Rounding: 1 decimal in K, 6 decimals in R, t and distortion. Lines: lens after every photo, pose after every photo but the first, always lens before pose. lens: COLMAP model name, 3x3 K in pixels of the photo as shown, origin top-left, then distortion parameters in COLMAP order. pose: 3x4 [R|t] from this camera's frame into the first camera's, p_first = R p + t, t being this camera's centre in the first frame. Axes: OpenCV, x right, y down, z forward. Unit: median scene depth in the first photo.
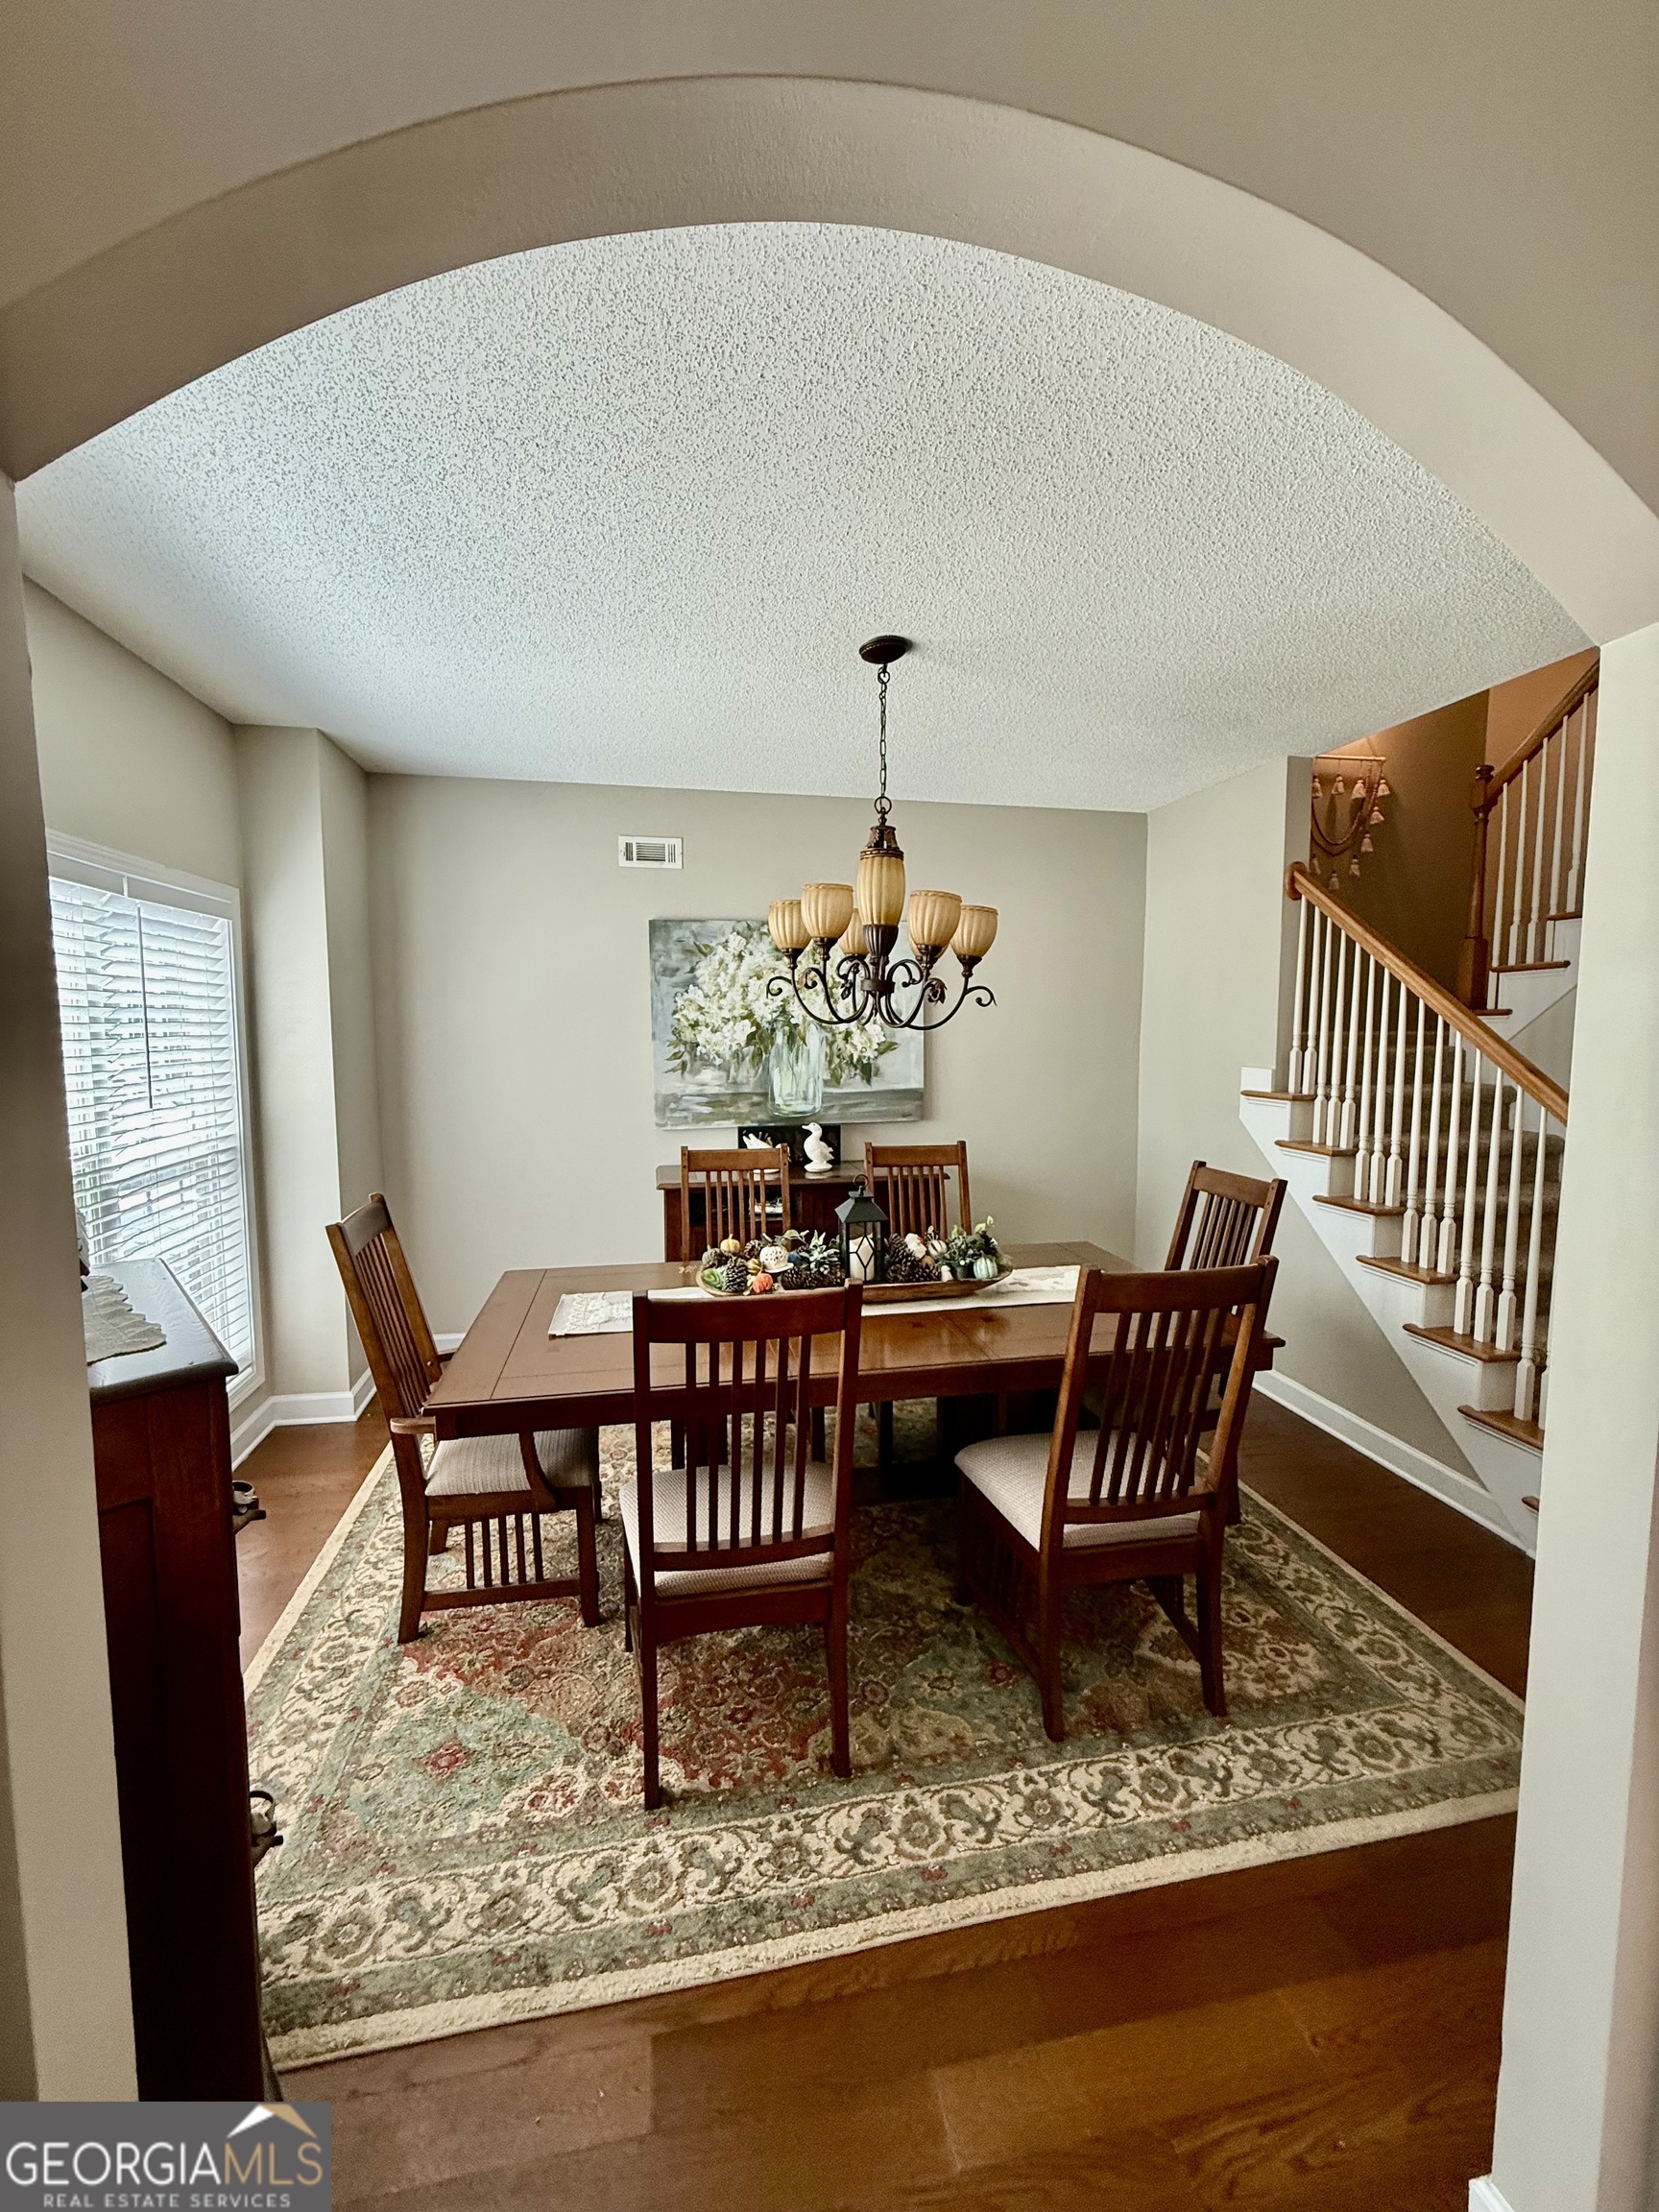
lens RADIAL K [[884.2, 0, 825.2], [0, 884.2, 1103.1], [0, 0, 1]] dist [-0.000183, 0.000041]
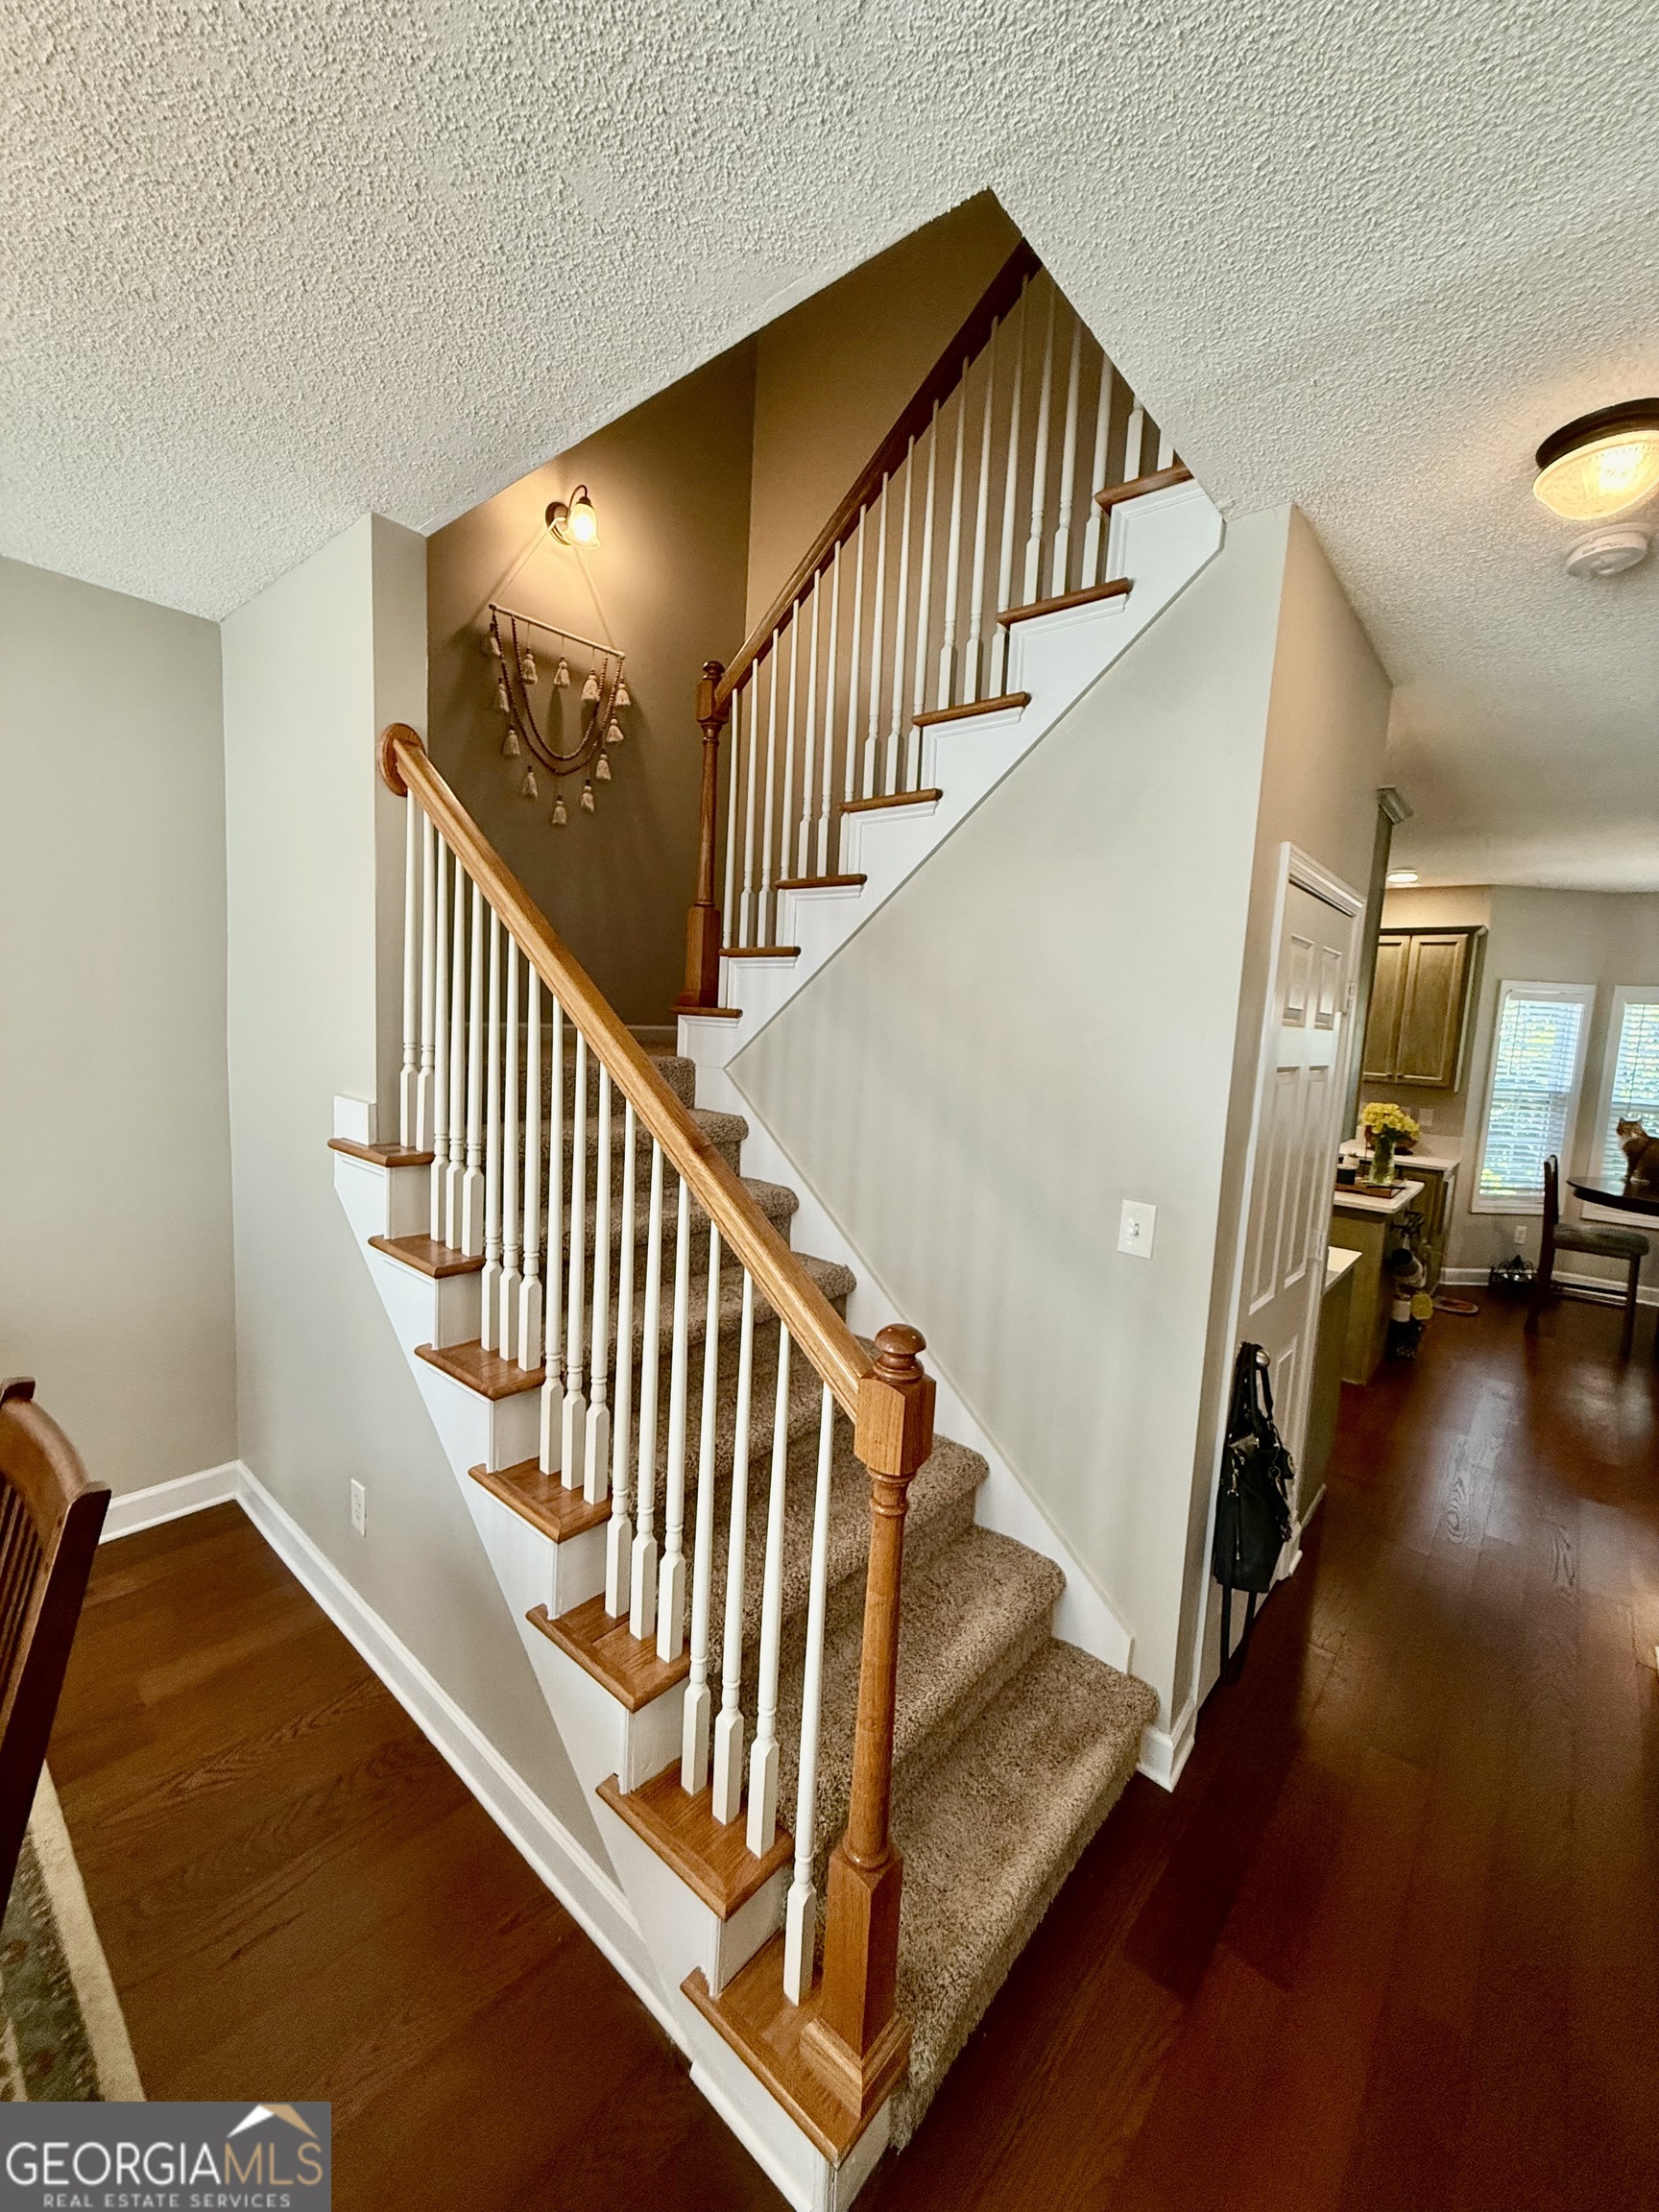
lens RADIAL K [[884.2, 0, 823.6], [0, 884.2, 1104.0], [0, 0, 1]] dist [-0.000183, 0.000041]
pose [[0.787783, -0.028209, 0.615306, 0.369615], [0.002023, 0.999064, 0.043212, -0.057783], [-0.615949, -0.032797, 0.787103, 0.375745]]
